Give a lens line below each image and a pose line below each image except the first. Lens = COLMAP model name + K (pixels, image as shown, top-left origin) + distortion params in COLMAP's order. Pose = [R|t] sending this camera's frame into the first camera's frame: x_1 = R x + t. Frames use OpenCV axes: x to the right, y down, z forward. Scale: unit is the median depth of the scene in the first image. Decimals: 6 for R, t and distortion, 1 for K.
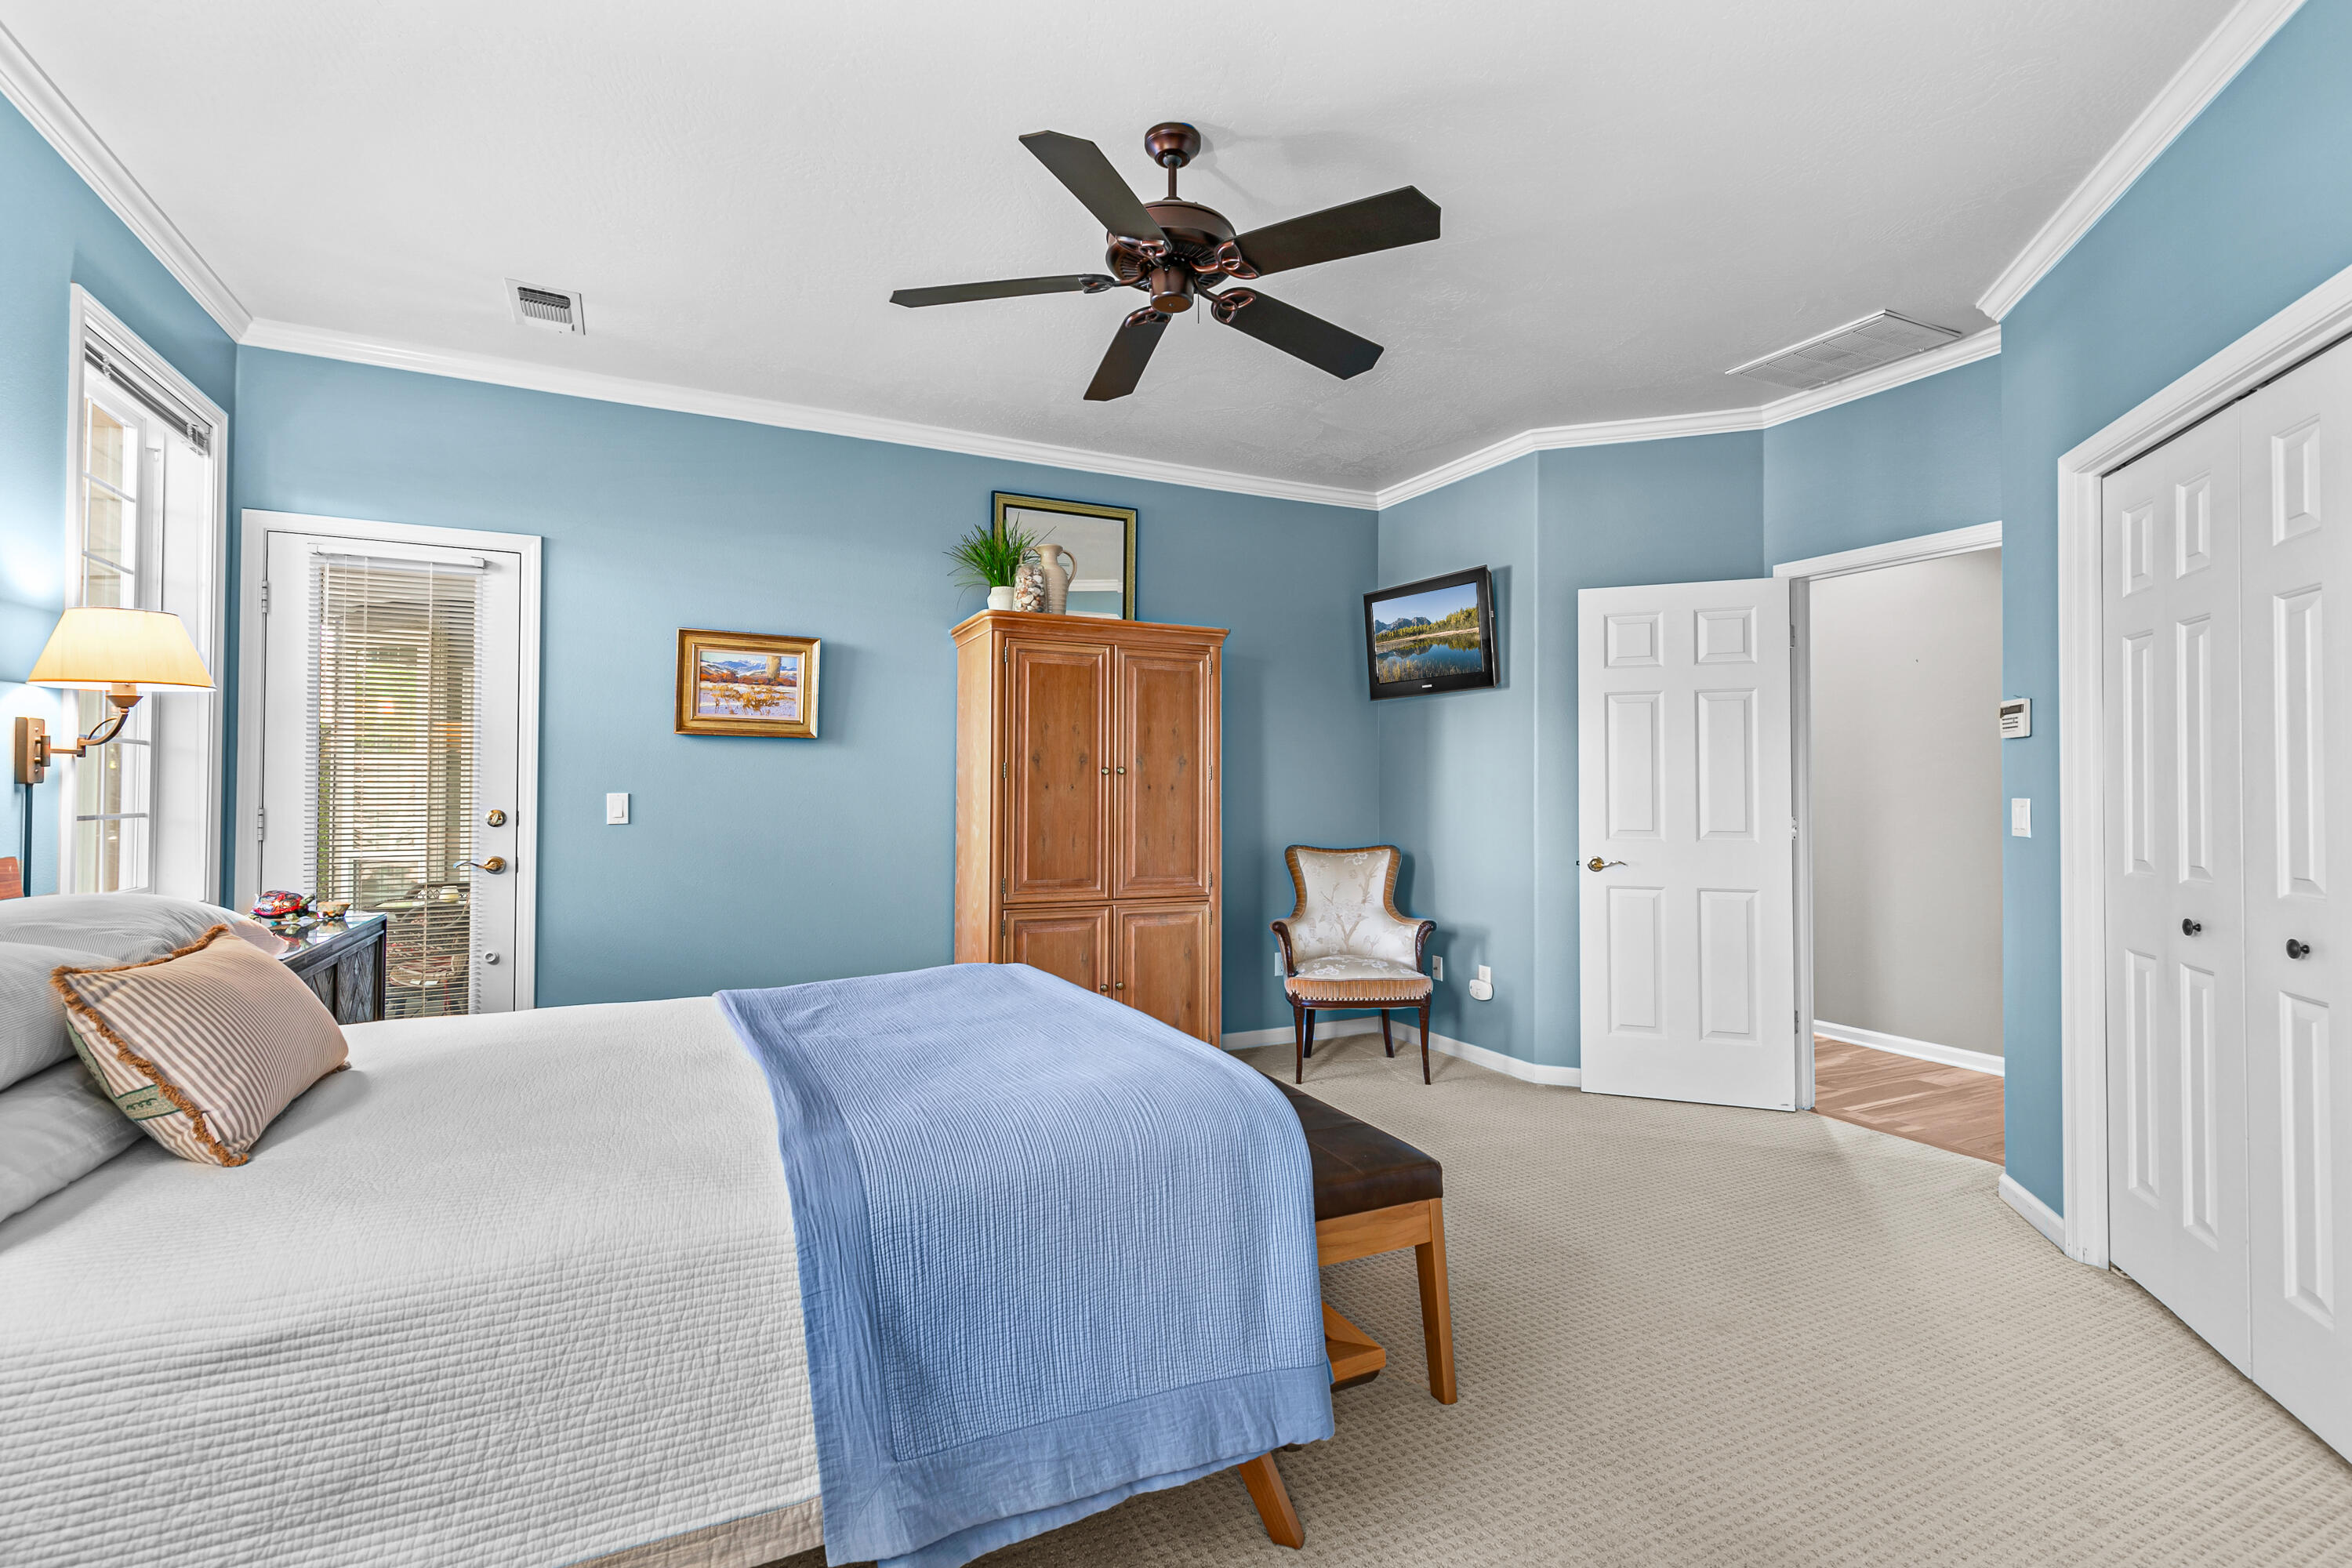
lens RADIAL K [[1072.6, 0, 1174.6], [0, 1072.6, 778.6], [0, 0, 1]] dist [0.009216, -0.000440]
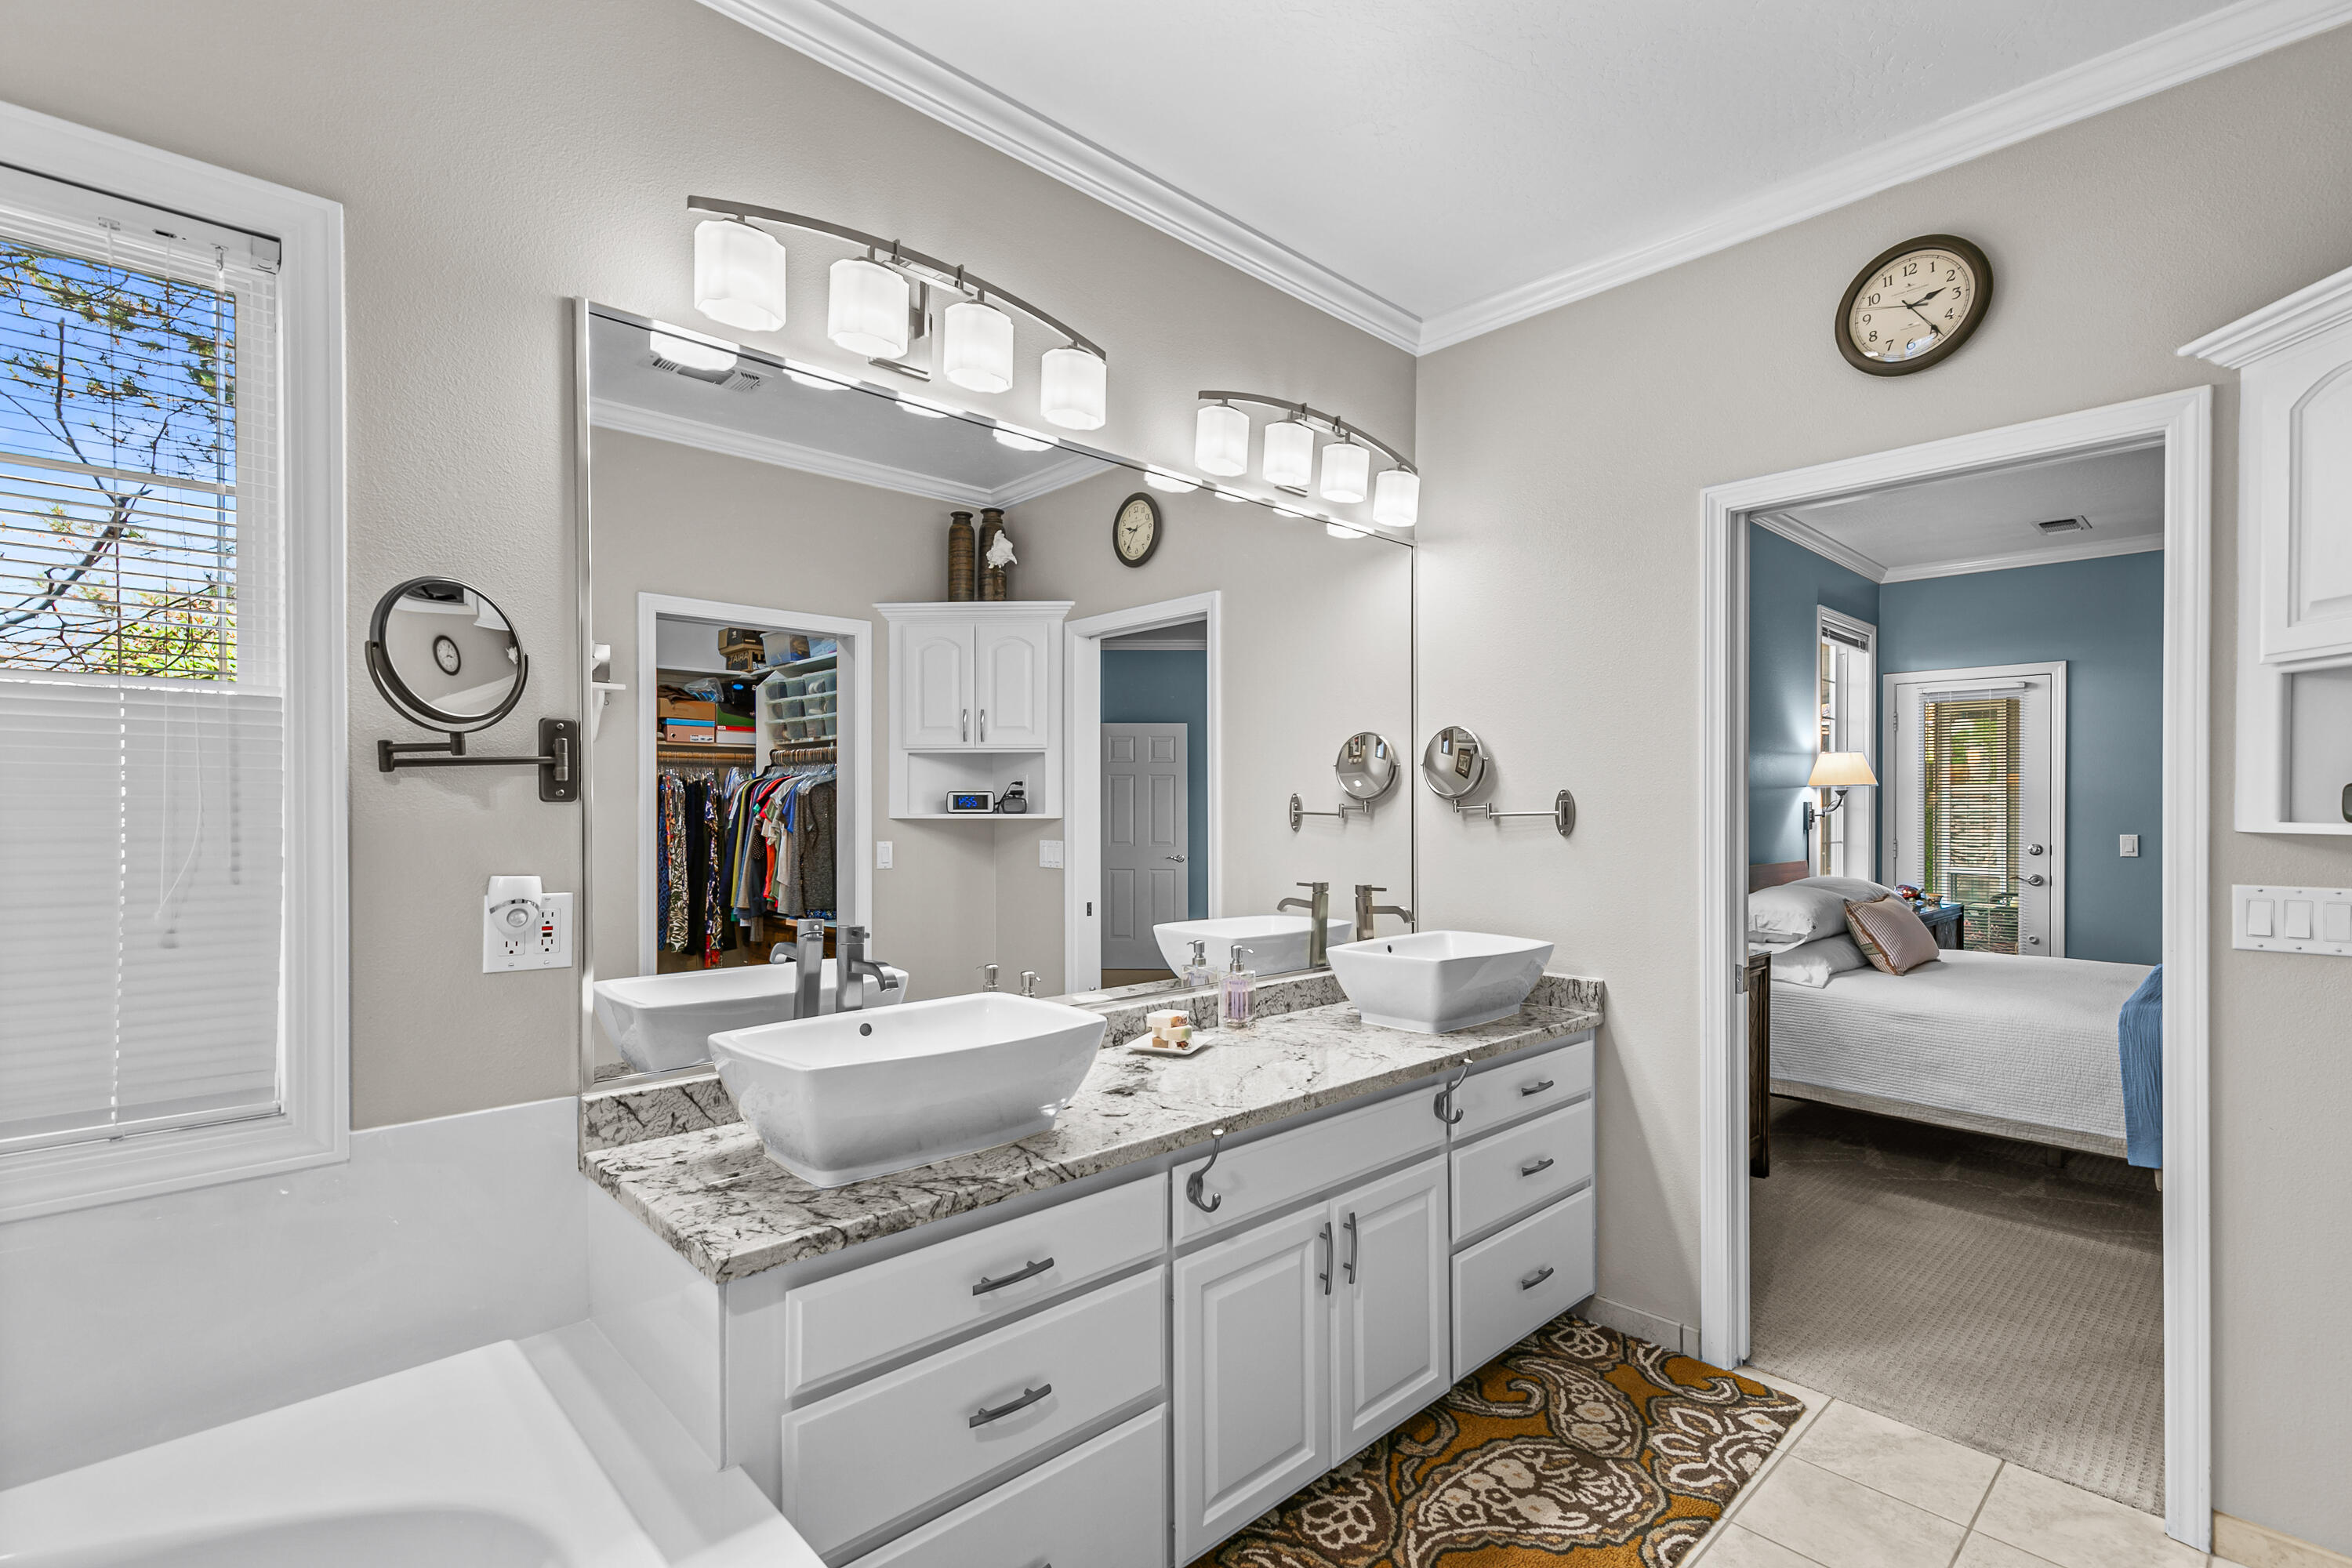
lens RADIAL K [[1072.6, 0, 1176.2], [0, 1072.6, 800.8], [0, 0, 1]] dist [0.009216, -0.000440]
pose [[0.288408, -0.006319, -0.957487, 0.591336], [0.011044, 0.999934, -0.003272, -0.050080], [0.957444, -0.009631, 0.288458, -0.744475]]
